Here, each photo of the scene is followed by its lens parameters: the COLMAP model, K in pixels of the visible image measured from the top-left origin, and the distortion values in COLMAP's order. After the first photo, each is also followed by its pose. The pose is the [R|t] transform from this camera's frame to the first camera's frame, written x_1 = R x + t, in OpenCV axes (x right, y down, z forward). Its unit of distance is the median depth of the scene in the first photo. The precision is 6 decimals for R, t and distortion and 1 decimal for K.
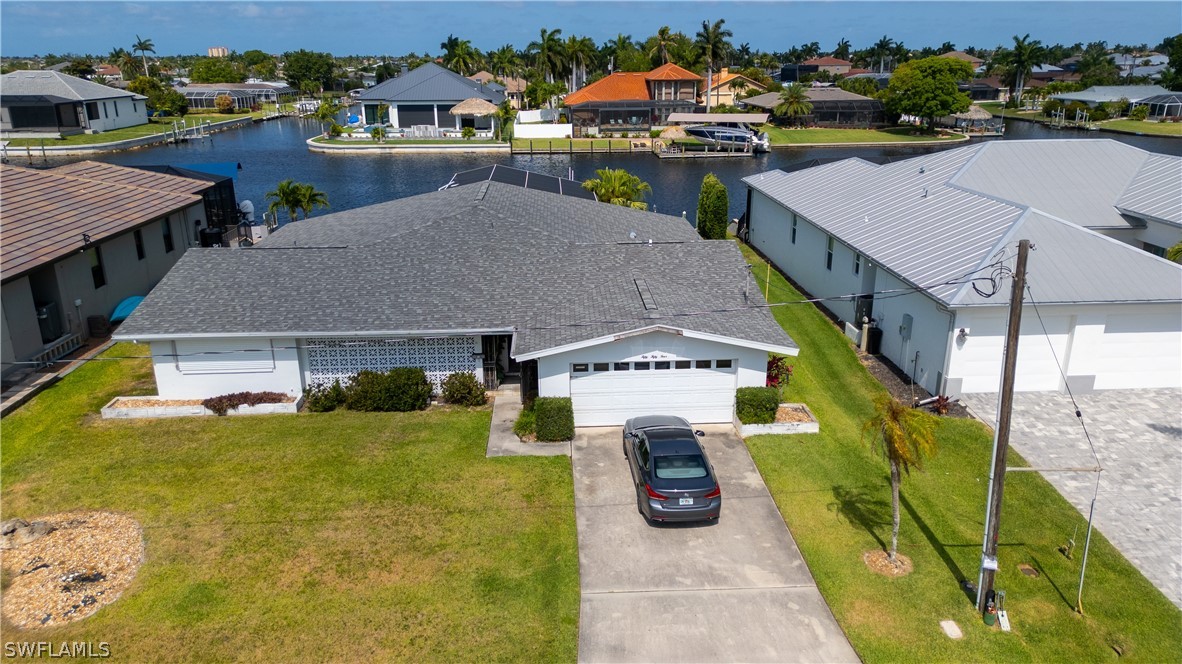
lens RADIAL K [[820.4, 0, 591.0], [0, 820.4, 332.0], [0, 0, 1]] dist [0.084363, -0.091638]
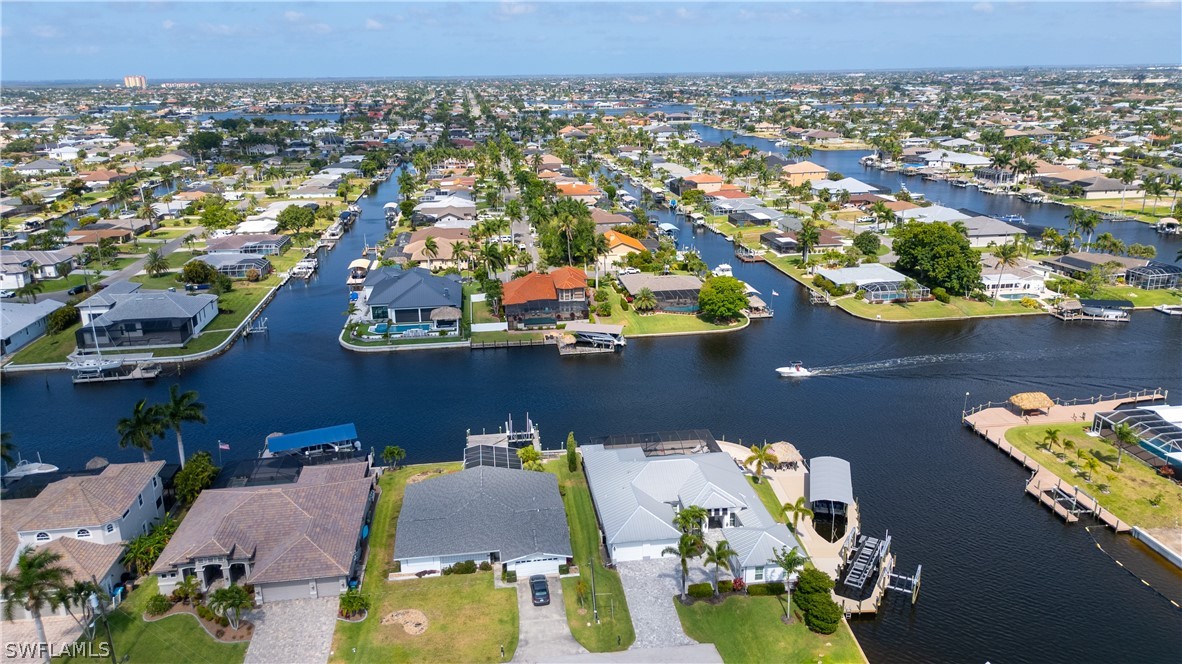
lens RADIAL K [[825.7, 0, 591.0], [0, 825.7, 332.0], [0, 0, 1]] dist [0.079129, -0.093214]
pose [[0.996394, -0.029367, 0.079597, 0.046913], [0.030605, 0.999428, -0.014380, -0.902939], [-0.079130, 0.016764, 0.996723, -2.731267]]
